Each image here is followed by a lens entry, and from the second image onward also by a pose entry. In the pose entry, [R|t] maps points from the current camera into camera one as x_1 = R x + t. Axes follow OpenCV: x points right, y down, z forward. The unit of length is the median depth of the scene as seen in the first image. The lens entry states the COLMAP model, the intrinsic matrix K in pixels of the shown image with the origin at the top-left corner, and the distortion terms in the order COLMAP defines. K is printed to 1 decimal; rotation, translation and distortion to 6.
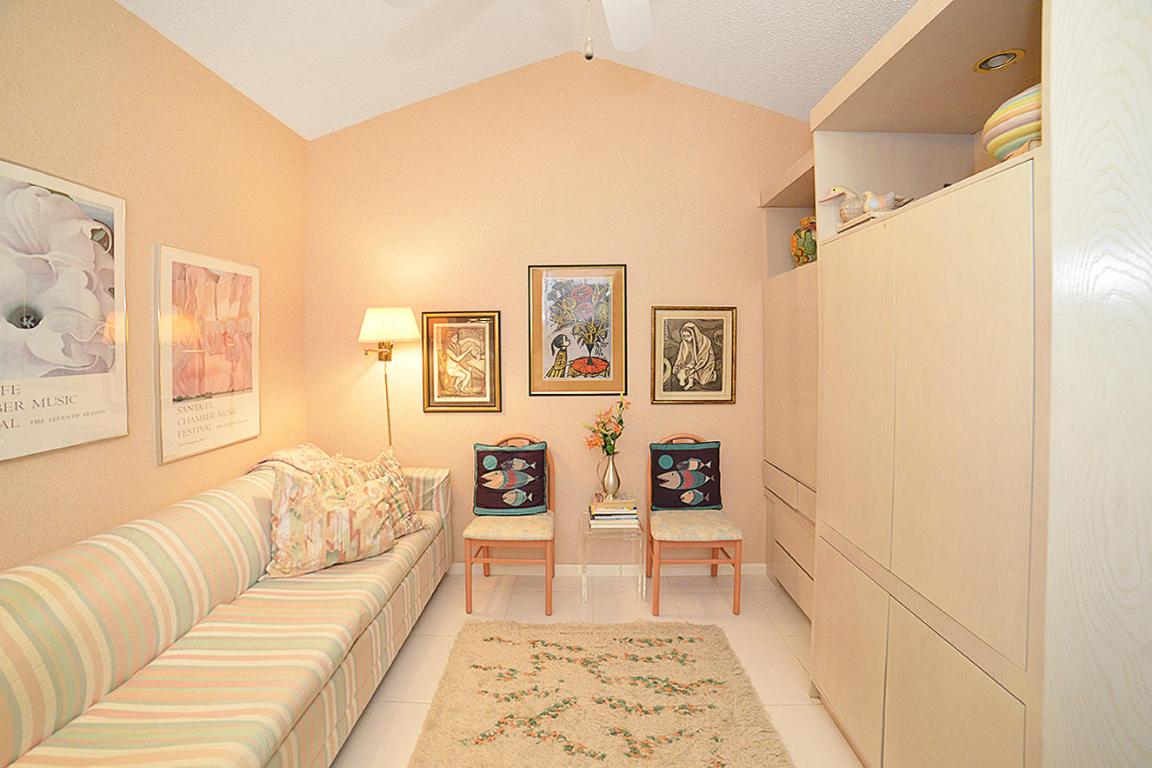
lens RADIAL K [[475.7, 0, 574.4], [0, 475.7, 338.7], [0, 0, 1]] dist [-0.078680, 0.027254]
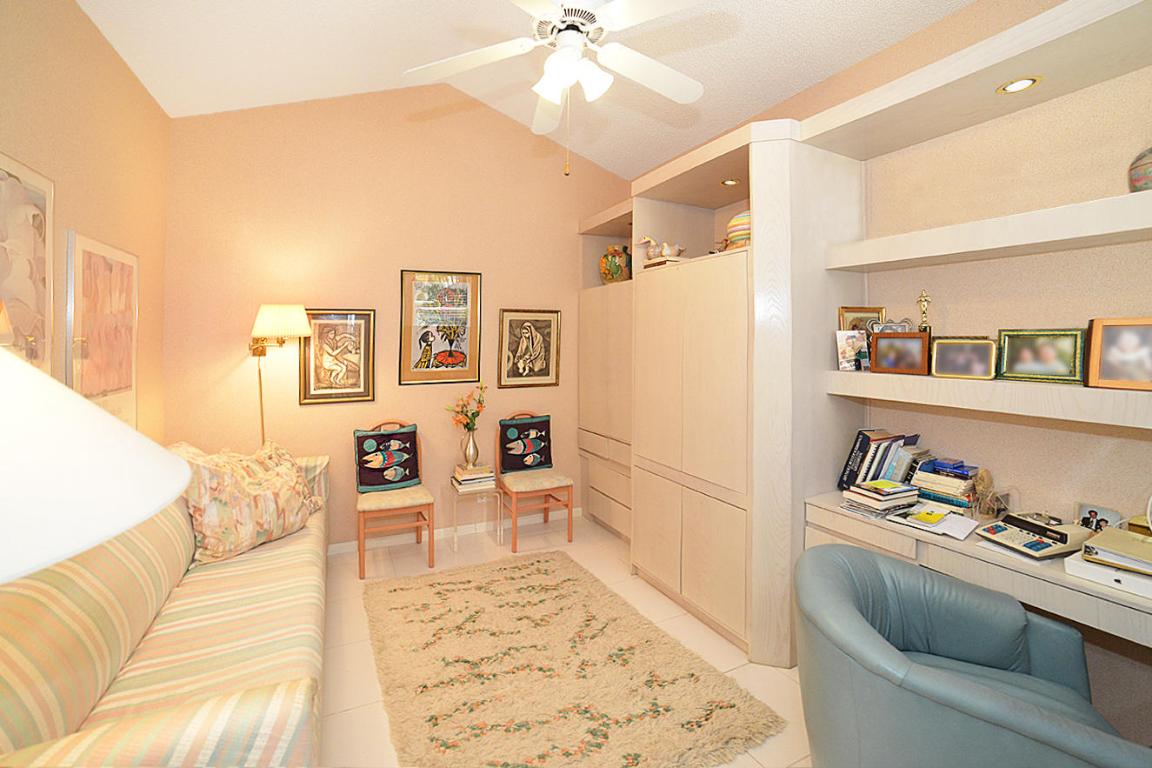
lens RADIAL K [[475.7, 0, 574.4], [0, 475.7, 338.7], [0, 0, 1]] dist [-0.078680, 0.027254]
pose [[0.886796, -0.001094, 0.462160, -0.254367], [-0.002646, 0.999969, 0.007445, -0.000102], [-0.462153, -0.007825, 0.886766, -0.198659]]
